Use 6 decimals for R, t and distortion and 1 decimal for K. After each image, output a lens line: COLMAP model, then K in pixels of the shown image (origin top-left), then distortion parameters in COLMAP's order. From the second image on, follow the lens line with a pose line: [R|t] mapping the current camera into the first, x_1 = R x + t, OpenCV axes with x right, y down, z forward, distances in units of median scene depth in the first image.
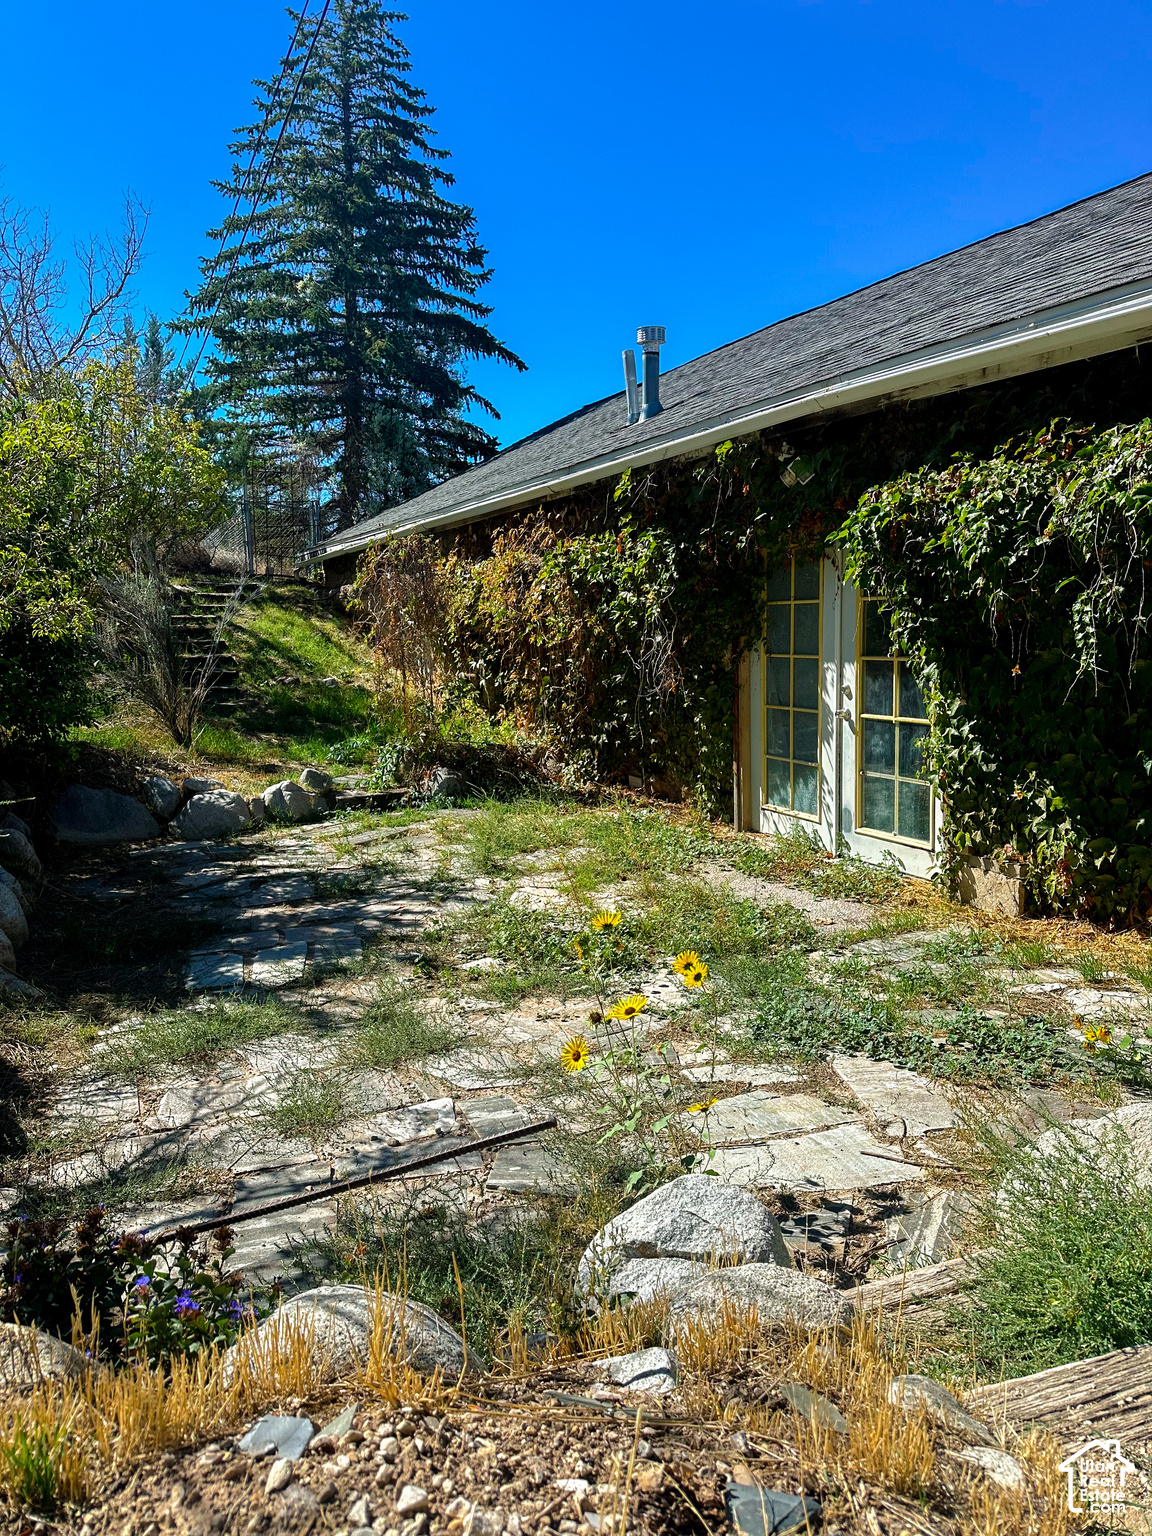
lens RADIAL K [[1064.9, 0, 574.6], [0, 1064.9, 771.5], [0, 0, 1]] dist [0.101210, -0.150487]
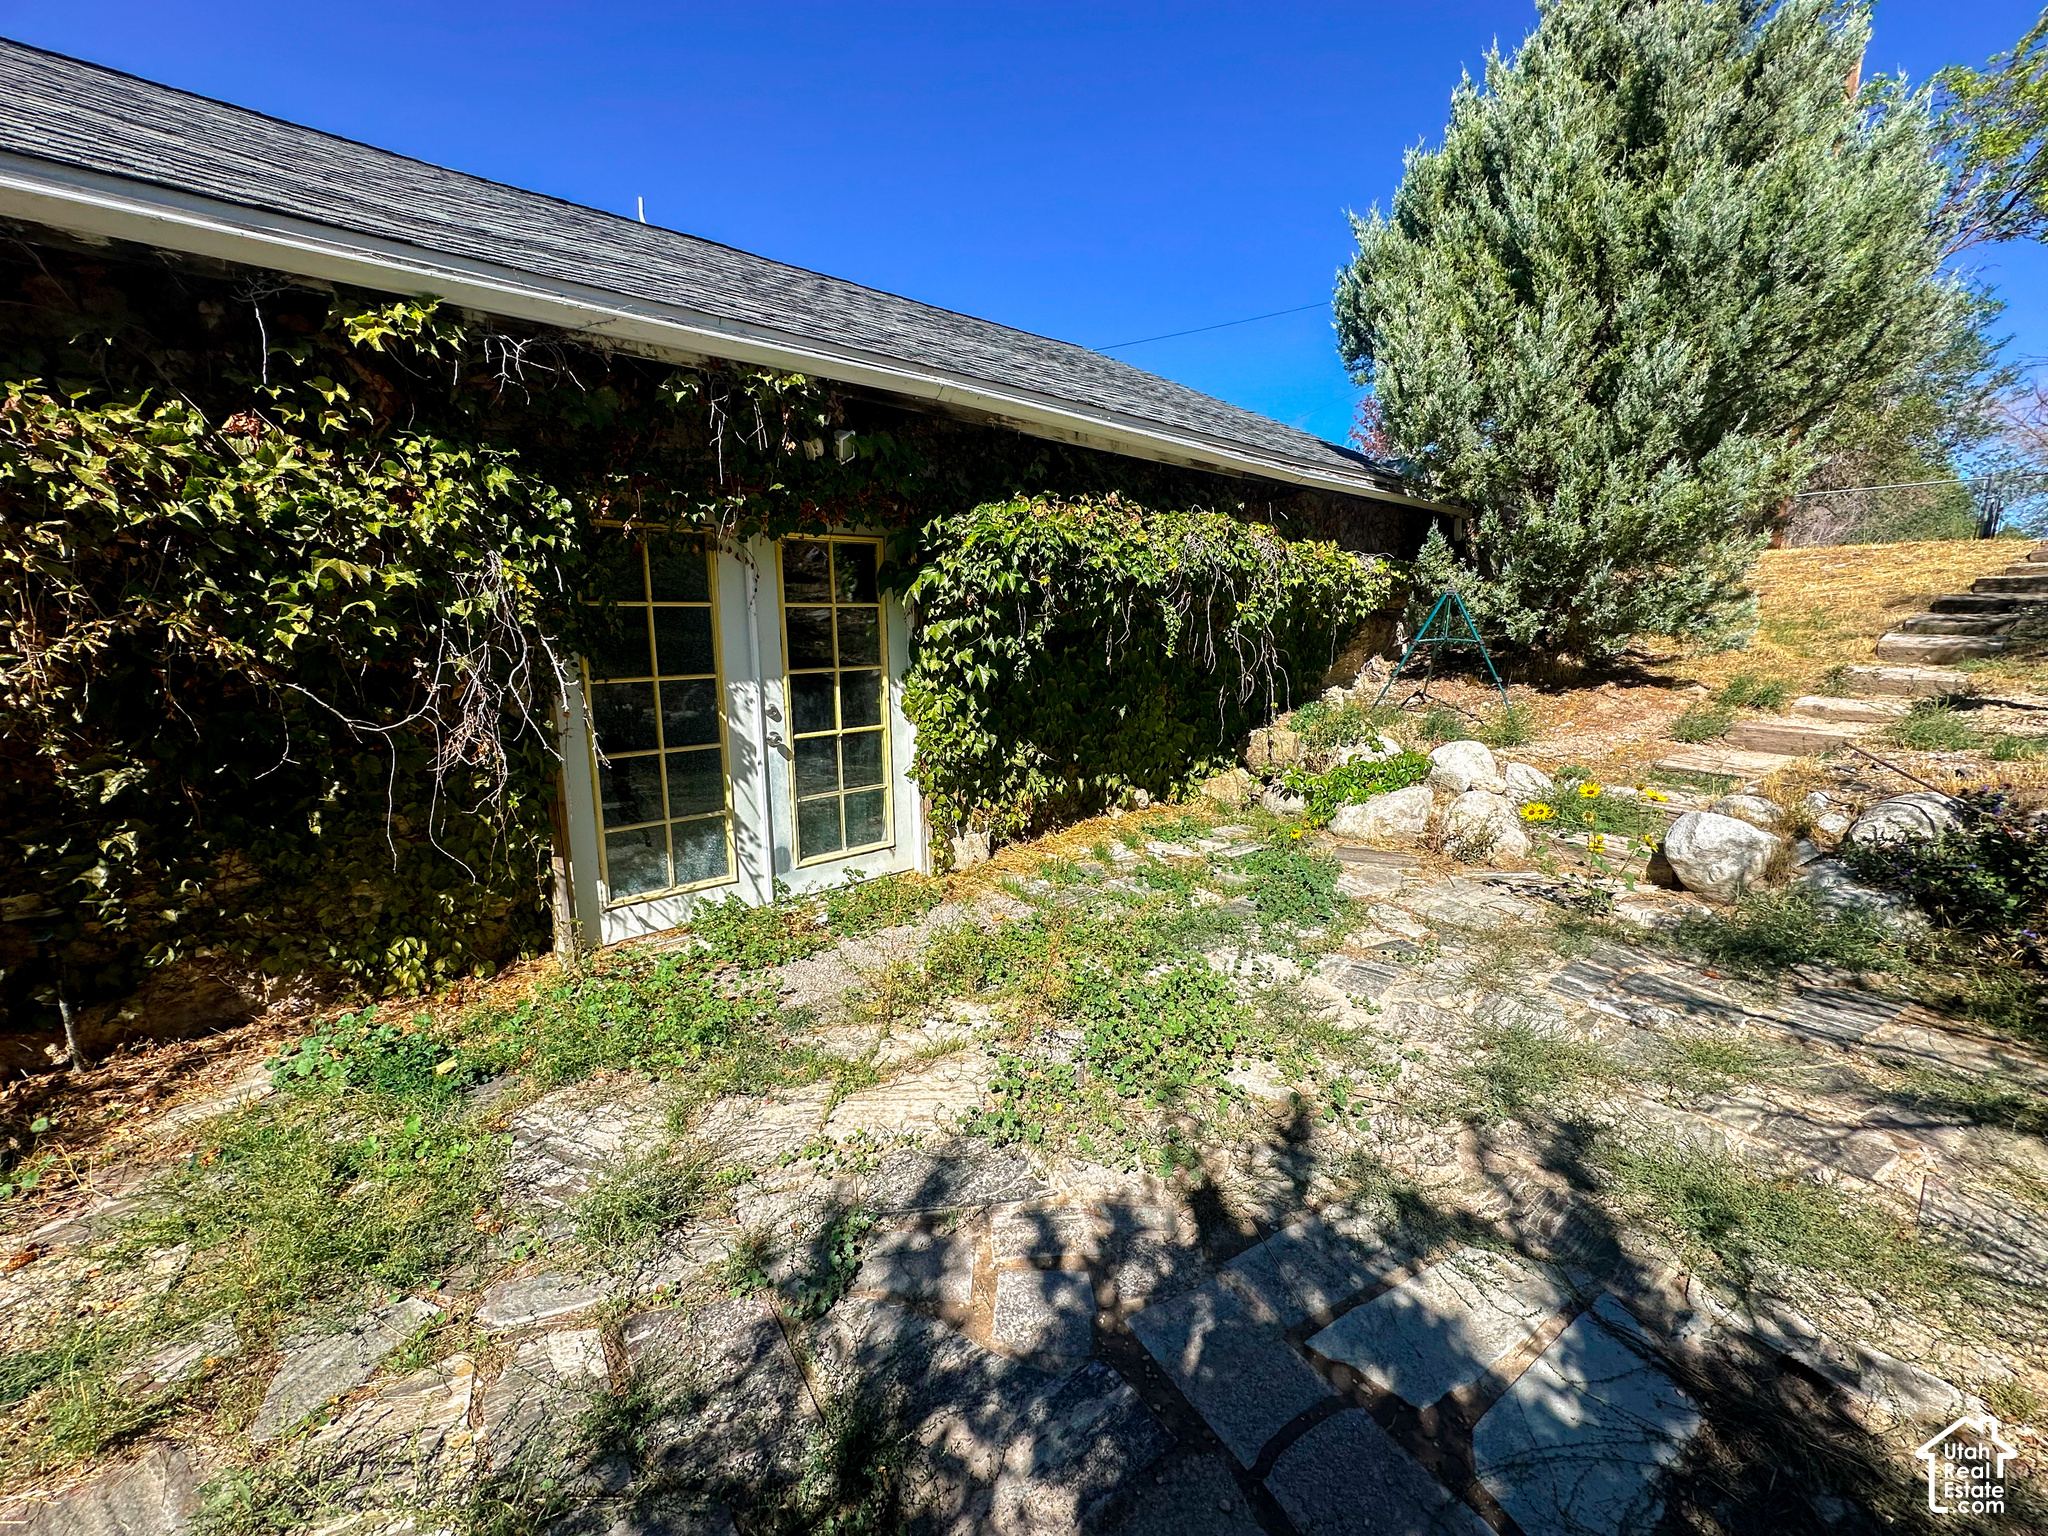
lens RADIAL K [[811.4, 0, 1024.0], [0, 811.4, 768.0], [0, 0, 1]] dist [-0.001767, -0.000090]
pose [[-0.276627, -0.141127, 0.950558, -0.424419], [0.154837, 0.969688, 0.189027, -0.123887], [-0.948421, 0.199472, -0.246390, 0.980082]]
